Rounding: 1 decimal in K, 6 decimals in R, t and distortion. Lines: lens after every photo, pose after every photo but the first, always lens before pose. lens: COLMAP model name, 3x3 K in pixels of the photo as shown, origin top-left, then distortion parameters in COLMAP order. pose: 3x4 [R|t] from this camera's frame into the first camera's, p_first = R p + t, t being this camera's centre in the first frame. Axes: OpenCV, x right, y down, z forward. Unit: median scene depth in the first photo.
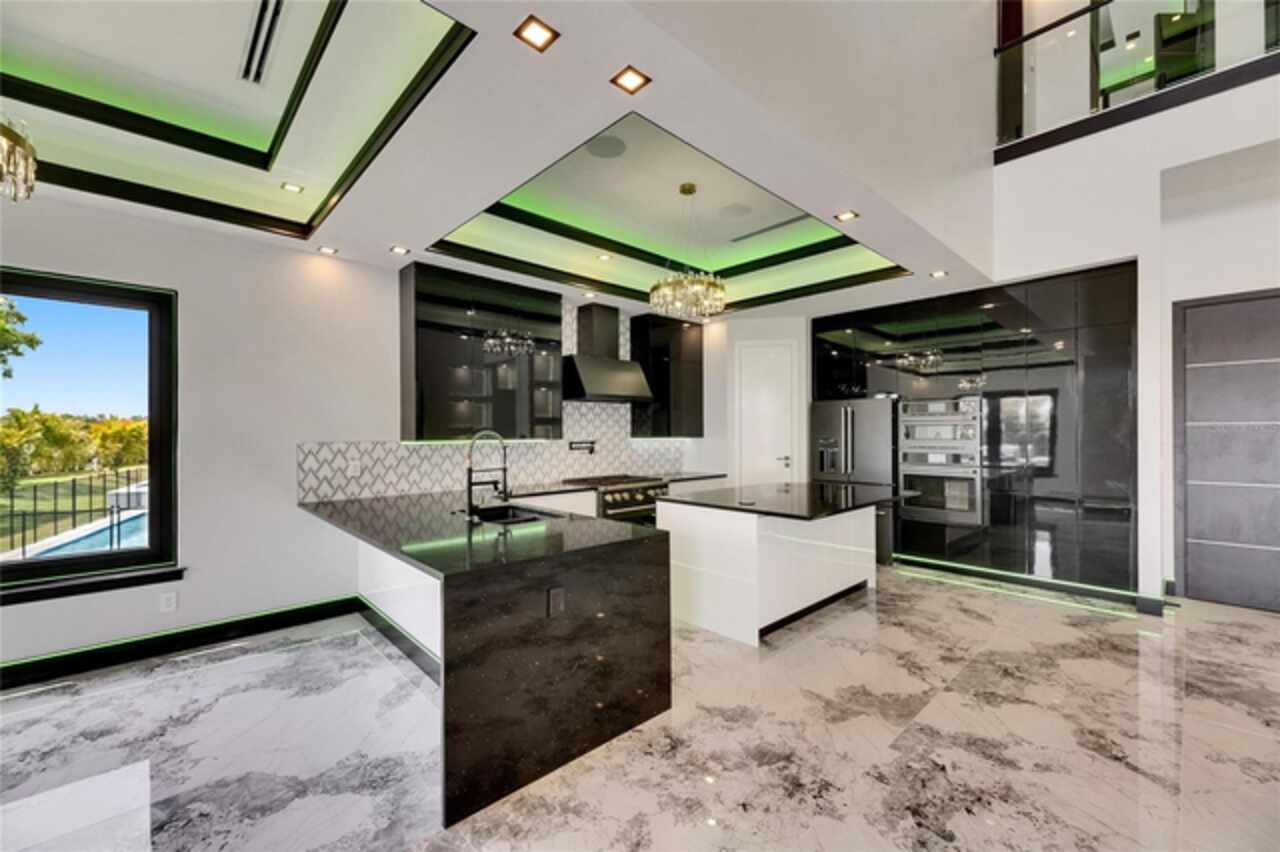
lens RADIAL K [[516.4, 0, 645.5], [0, 516.4, 397.7], [0, 0, 1]] dist [0.010245, -0.004001]
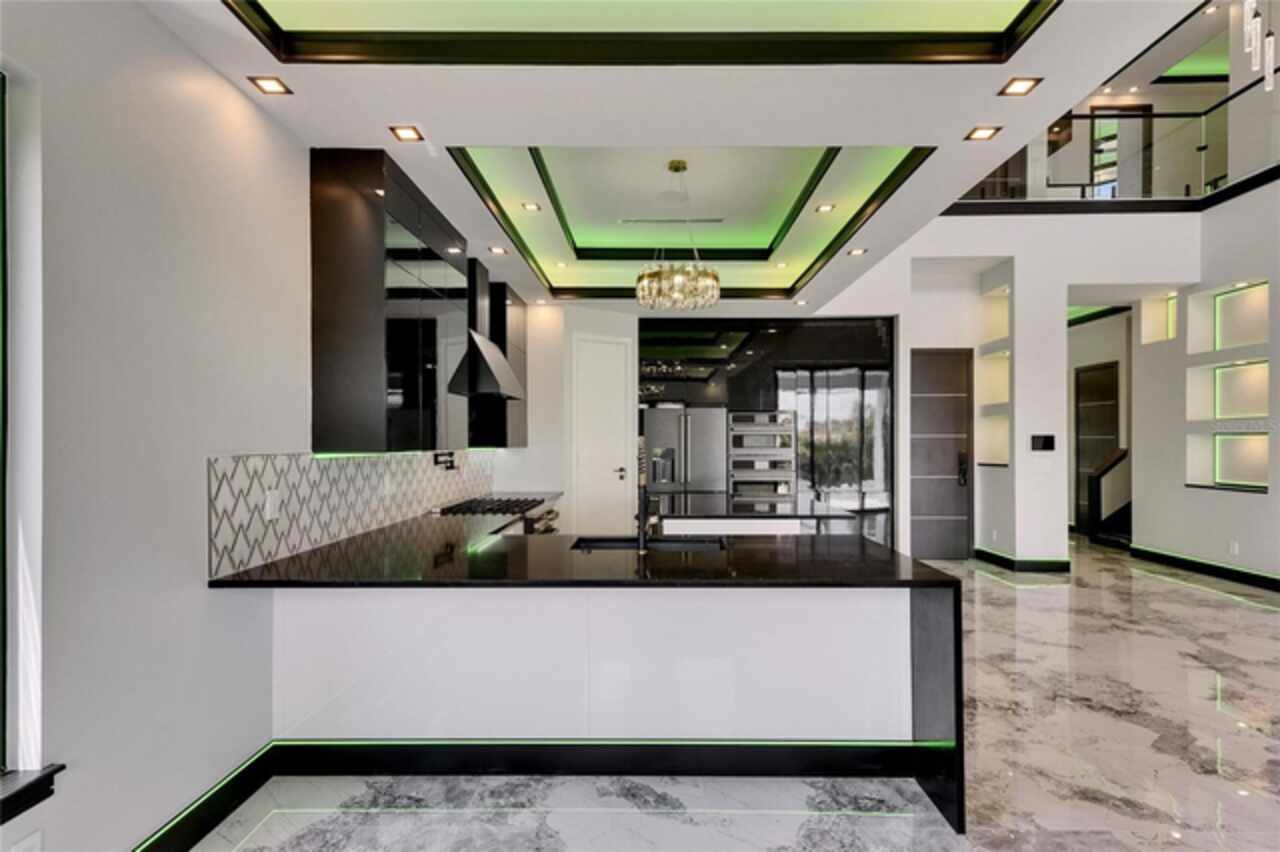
lens RADIAL K [[662.5, 0, 652.8], [0, 662.5, 393.9], [0, 0, 1]] dist [0.013178, -0.000500]
pose [[0.690632, 0.054918, 0.721118, -1.185607], [-0.050035, 0.998352, -0.028112, 0.034235], [-0.721473, -0.016666, 0.692242, 0.373769]]
